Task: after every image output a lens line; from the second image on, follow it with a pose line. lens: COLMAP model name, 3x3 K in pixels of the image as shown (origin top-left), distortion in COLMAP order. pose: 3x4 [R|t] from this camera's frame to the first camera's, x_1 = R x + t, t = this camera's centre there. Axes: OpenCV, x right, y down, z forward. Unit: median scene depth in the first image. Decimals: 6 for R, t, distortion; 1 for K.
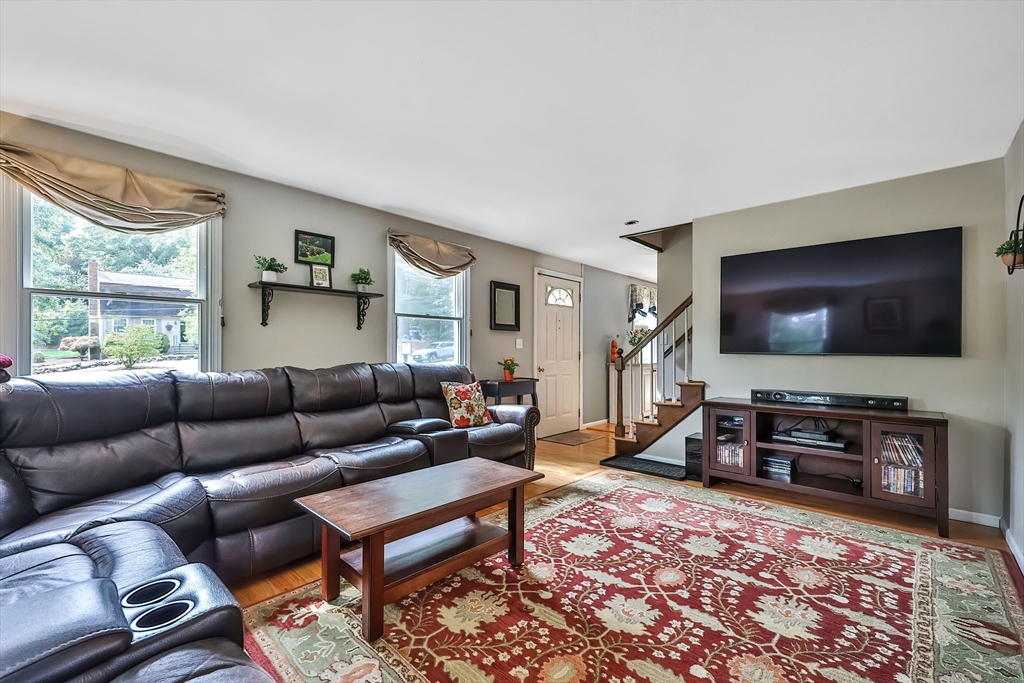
lens RADIAL K [[441.4, 0, 512.0], [0, 441.4, 350.4], [0, 0, 1]] dist [-0.000998, -0.000007]
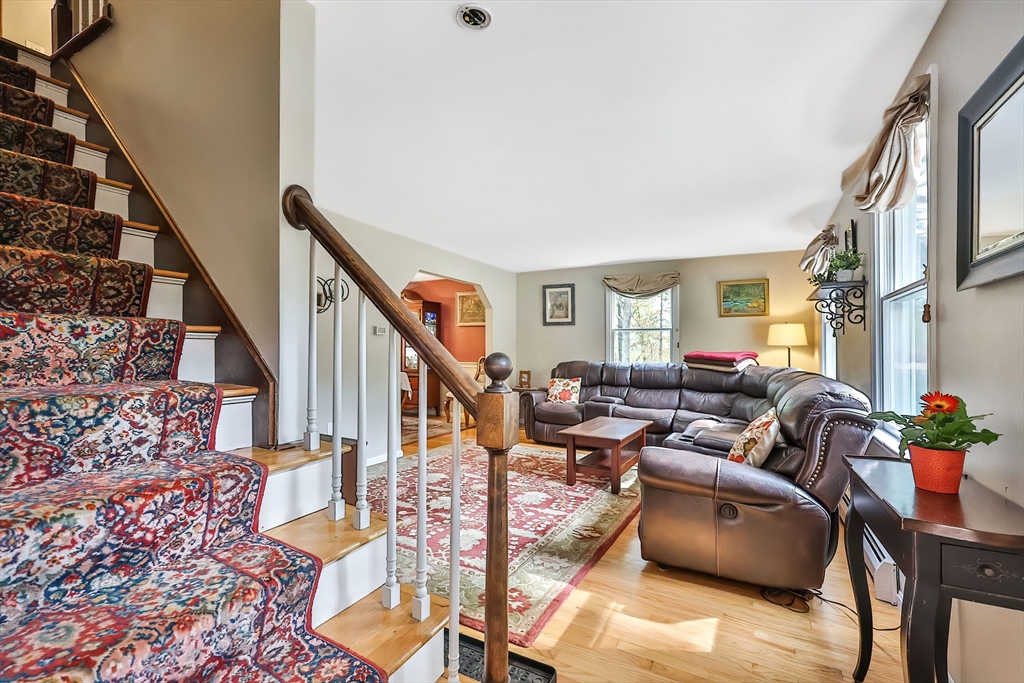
lens RADIAL K [[444.6, 0, 518.2], [0, 444.6, 344.8], [0, 0, 1]] dist [0.001481, 0.000446]
pose [[-0.968874, -0.015630, -0.247060, 0.514380], [-0.014402, 0.999873, -0.006780, -0.013615], [0.247135, -0.003011, -0.968976, 2.142541]]
